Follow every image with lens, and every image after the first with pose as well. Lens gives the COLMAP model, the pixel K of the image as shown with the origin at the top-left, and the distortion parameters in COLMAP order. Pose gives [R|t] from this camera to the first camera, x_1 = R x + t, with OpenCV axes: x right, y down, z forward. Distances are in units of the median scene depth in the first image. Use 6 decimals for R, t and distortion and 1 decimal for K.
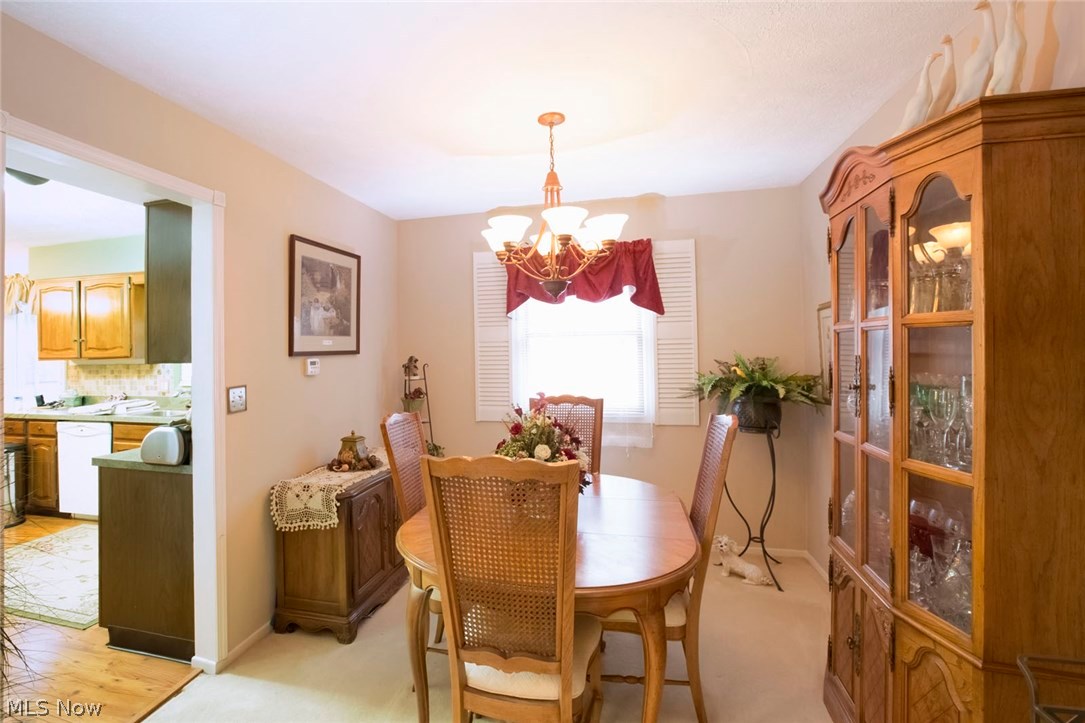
lens RADIAL K [[563.8, 0, 537.4], [0, 563.8, 341.0], [0, 0, 1]] dist [-0.034944, 0.000113]
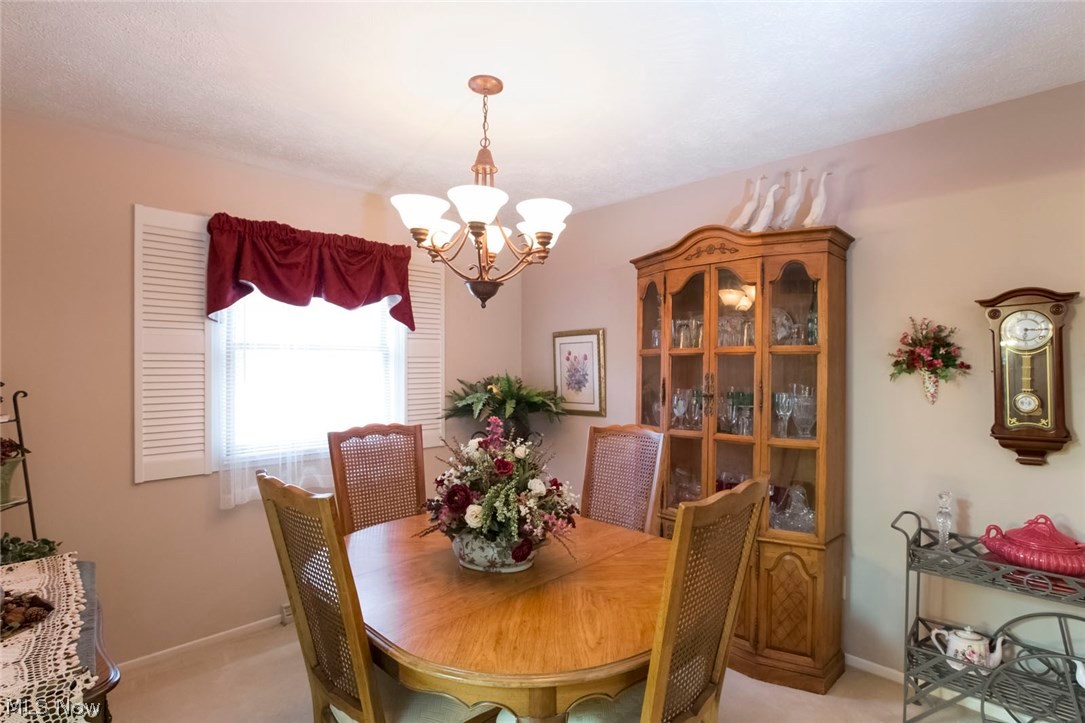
lens RADIAL K [[523.3, 0, 542.3], [0, 523.3, 368.7], [0, 0, 1]] dist [-0.068046, -0.000025]
pose [[0.479109, 0.013274, 0.877655, -0.429038], [-0.016671, 0.999843, -0.006022, 0.017346], [-0.877597, -0.011747, 0.479255, 0.408538]]
